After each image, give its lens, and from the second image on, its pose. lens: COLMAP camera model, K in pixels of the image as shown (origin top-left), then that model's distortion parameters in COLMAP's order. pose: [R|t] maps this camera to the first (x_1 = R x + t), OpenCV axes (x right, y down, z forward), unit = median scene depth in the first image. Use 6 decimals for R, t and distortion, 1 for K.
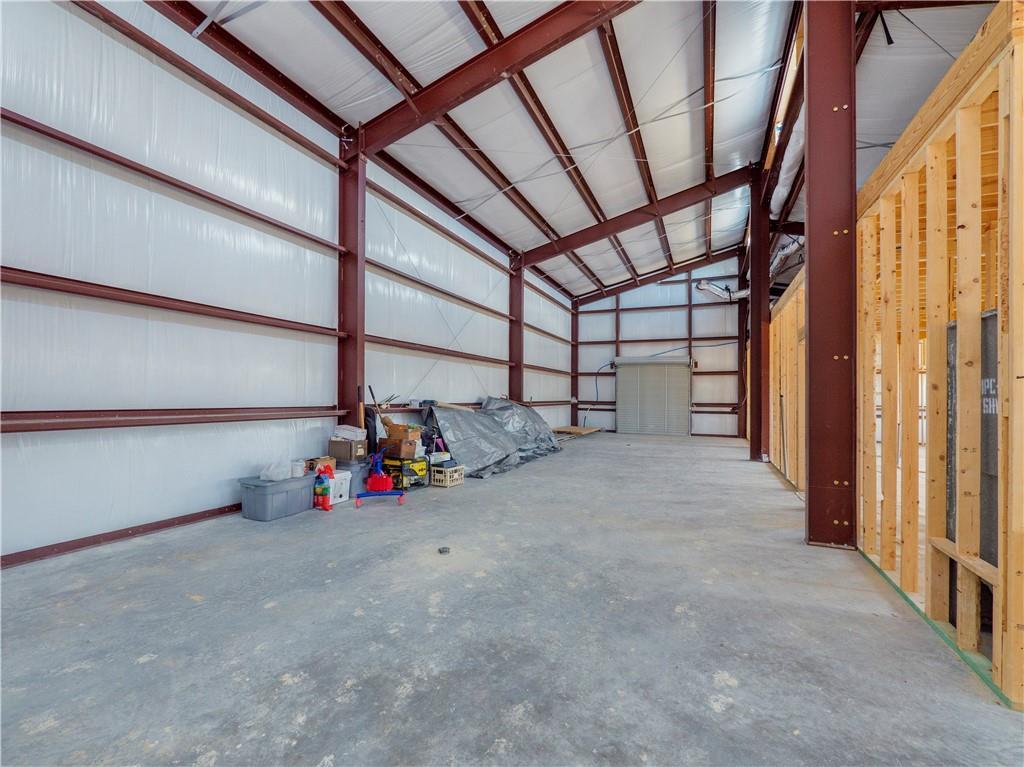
lens RADIAL K [[446.5, 0, 494.6], [0, 446.5, 404.7], [0, 0, 1]] dist [-0.003309, -0.000320]
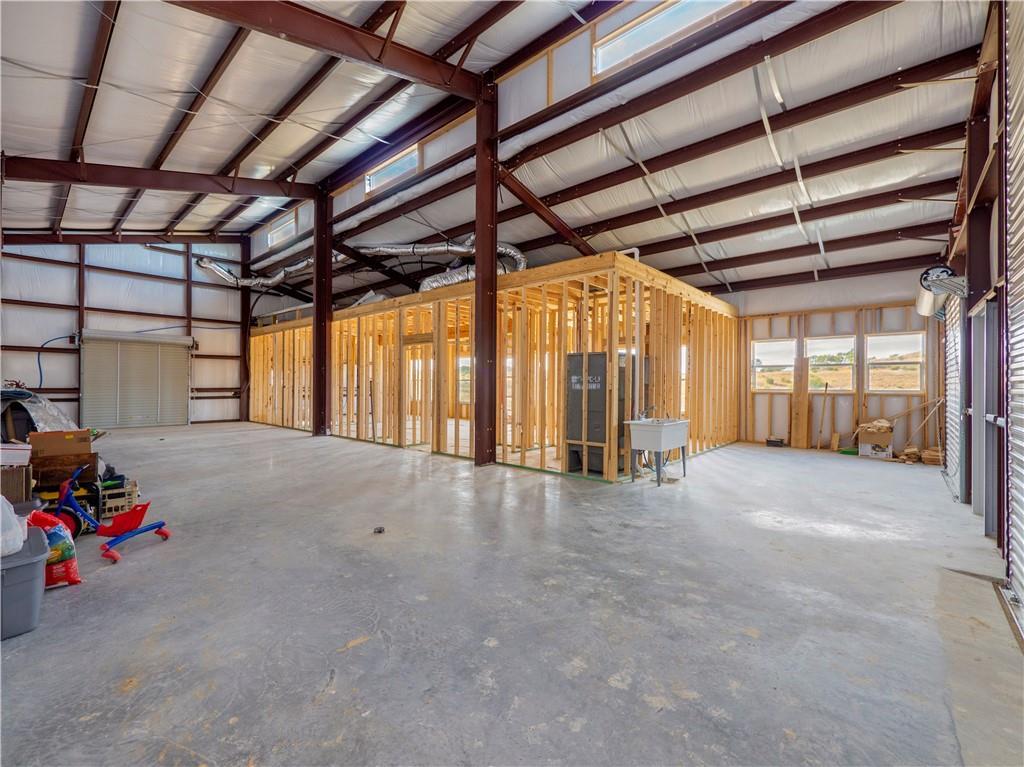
lens RADIAL K [[446.5, 0, 519.5], [0, 446.5, 401.3], [0, 0, 1]] dist [-0.003309, -0.000320]
pose [[0.281998, -0.047038, 0.958261, -0.747773], [0.018119, 0.998880, 0.043699, -0.015214], [-0.959244, 0.005039, 0.282535, 0.276125]]
